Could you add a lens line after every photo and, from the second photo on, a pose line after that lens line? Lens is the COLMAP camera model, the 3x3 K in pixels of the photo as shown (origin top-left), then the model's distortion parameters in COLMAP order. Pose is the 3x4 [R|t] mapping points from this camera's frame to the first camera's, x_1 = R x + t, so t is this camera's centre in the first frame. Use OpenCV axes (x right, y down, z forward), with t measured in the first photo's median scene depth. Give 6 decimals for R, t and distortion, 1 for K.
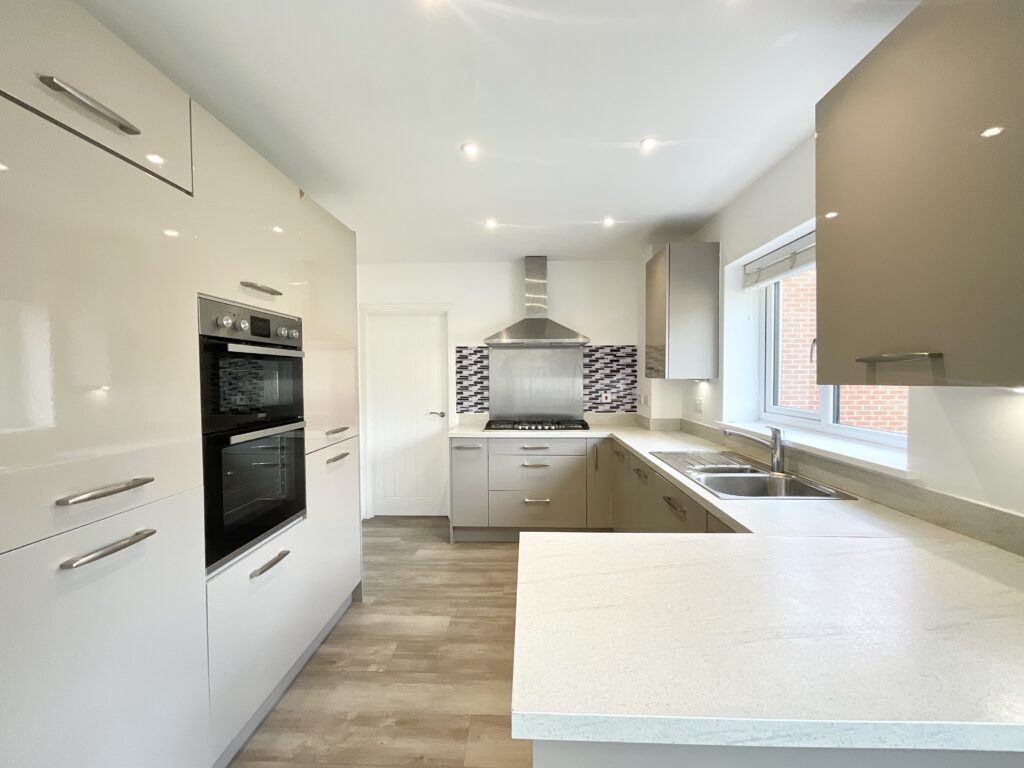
lens RADIAL K [[413.0, 0, 510.1], [0, 413.0, 382.2], [0, 0, 1]] dist [0.003409, 0.000222]
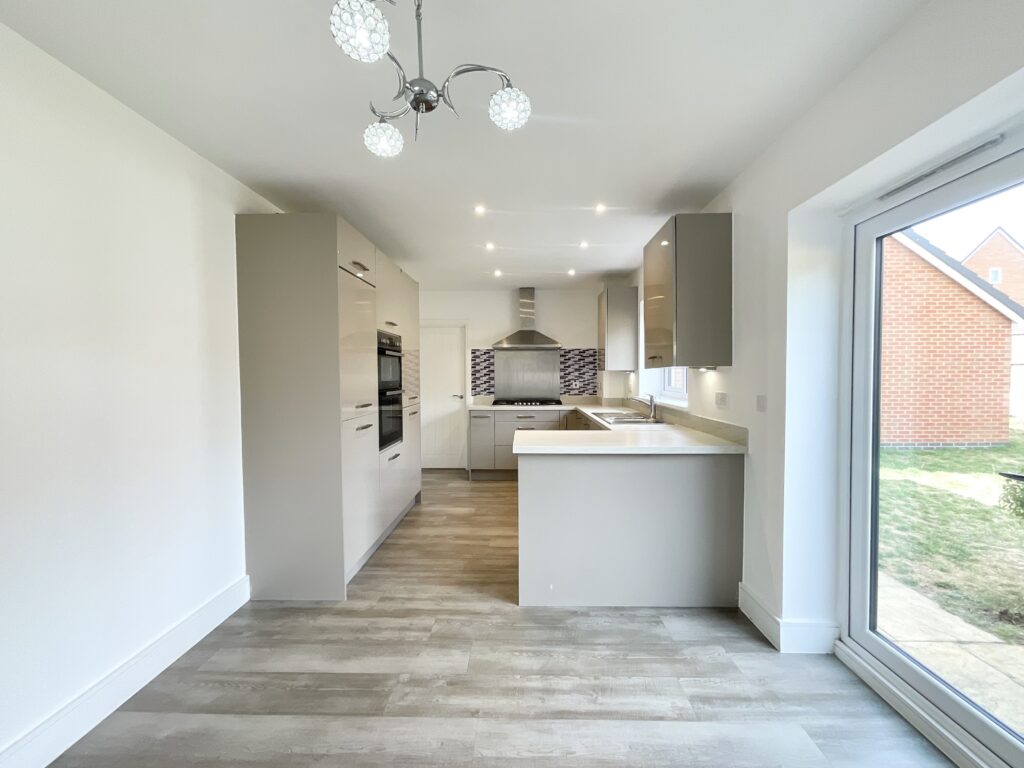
lens RADIAL K [[413.0, 0, 516.2], [0, 413.0, 386.0], [0, 0, 1]] dist [0.003409, 0.000222]
pose [[0.999706, 0.001964, 0.024166, -0.010567], [-0.002225, 0.999939, 0.010779, 0.029459], [-0.024143, -0.010829, 0.999650, -0.508663]]
